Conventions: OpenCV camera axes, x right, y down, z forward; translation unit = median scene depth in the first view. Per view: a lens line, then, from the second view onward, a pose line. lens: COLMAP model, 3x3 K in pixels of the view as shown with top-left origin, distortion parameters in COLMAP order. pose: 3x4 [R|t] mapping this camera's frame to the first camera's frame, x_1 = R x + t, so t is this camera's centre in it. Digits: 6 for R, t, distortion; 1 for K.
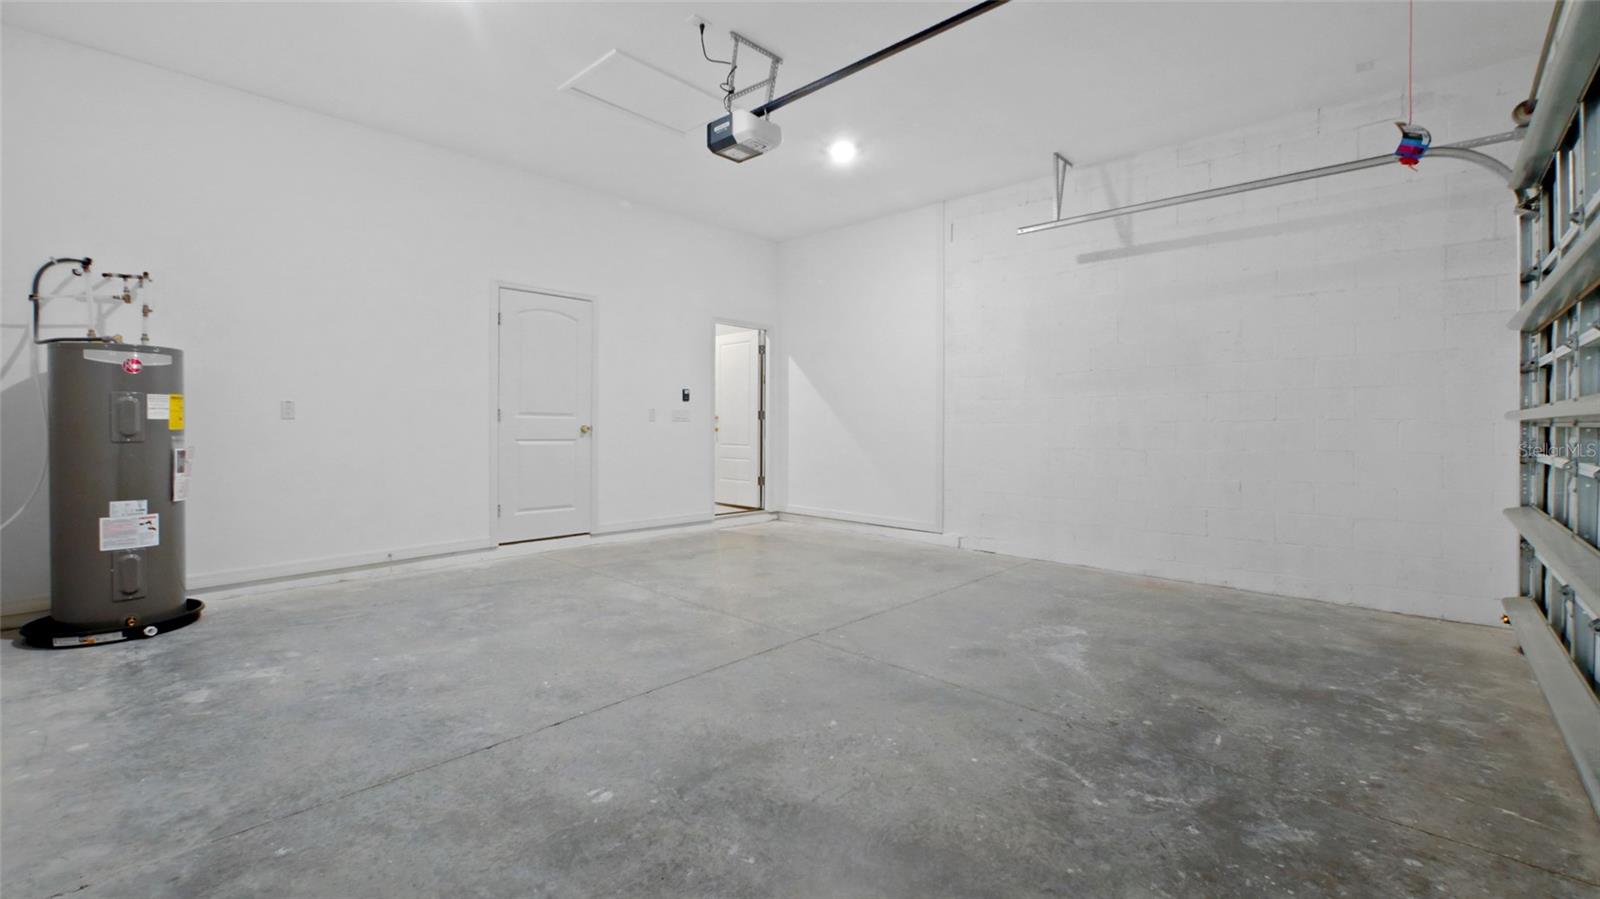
lens RADIAL K [[718.4, 0, 800.6], [0, 718.4, 438.1], [0, 0, 1]] dist [0.000116, 0.000001]
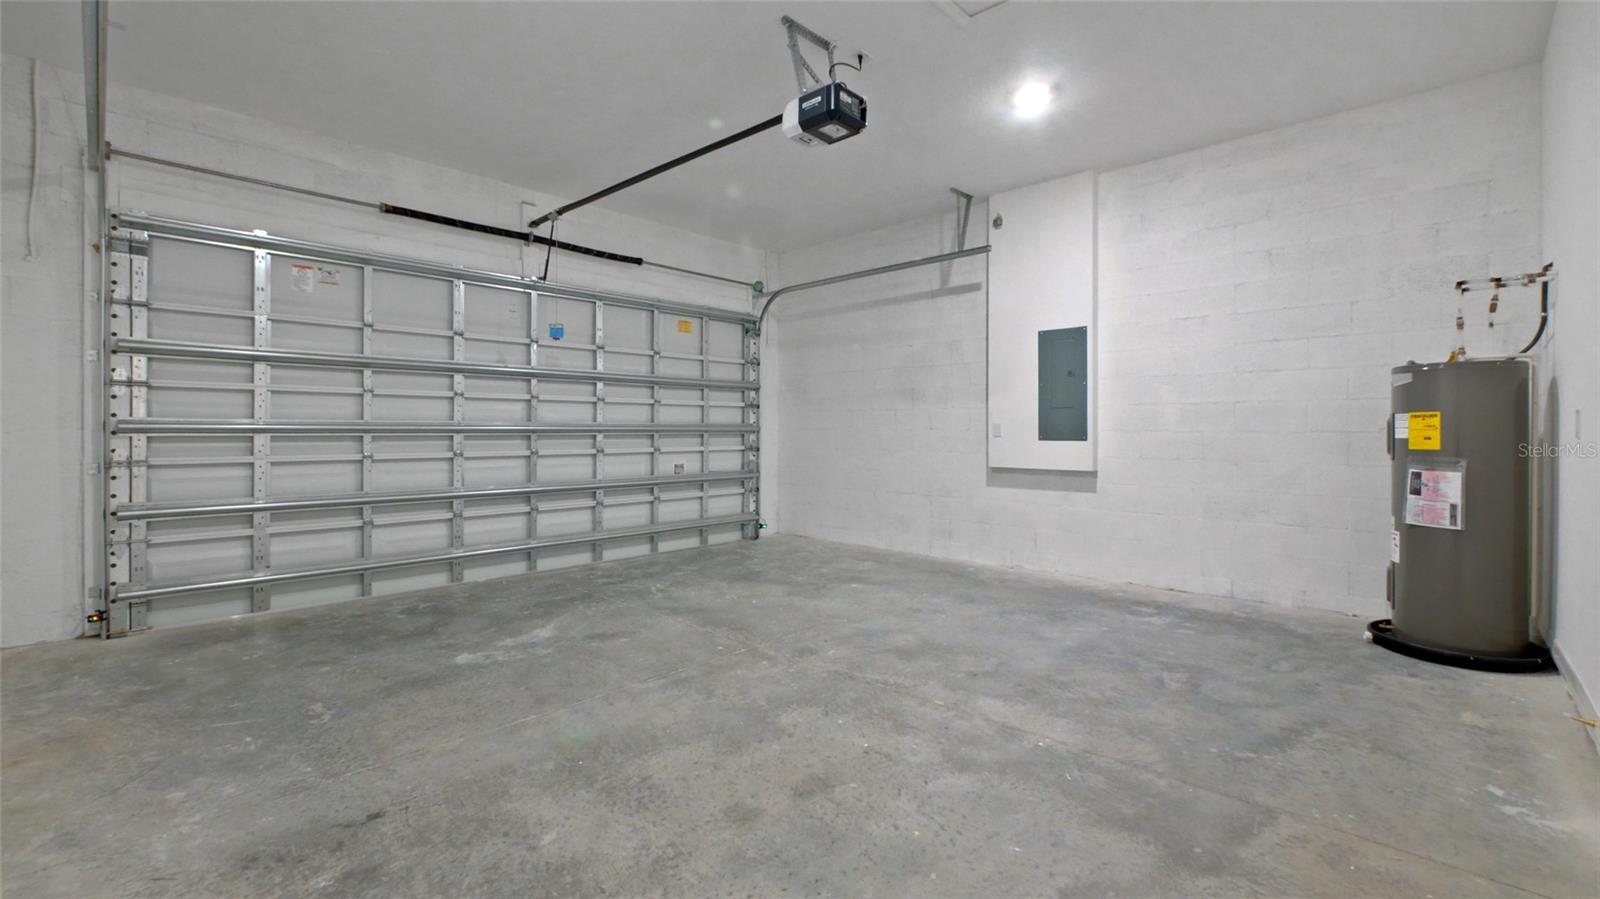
lens RADIAL K [[672.2, 0, 800.7], [0, 672.2, 437.4], [0, 0, 1]] dist [-0.009593, 0.001336]
pose [[-0.999874, -0.007804, 0.013799, -0.065191], [-0.007507, 0.999741, 0.021469, -0.041302], [-0.013963, 0.021362, -0.999674, 1.902783]]
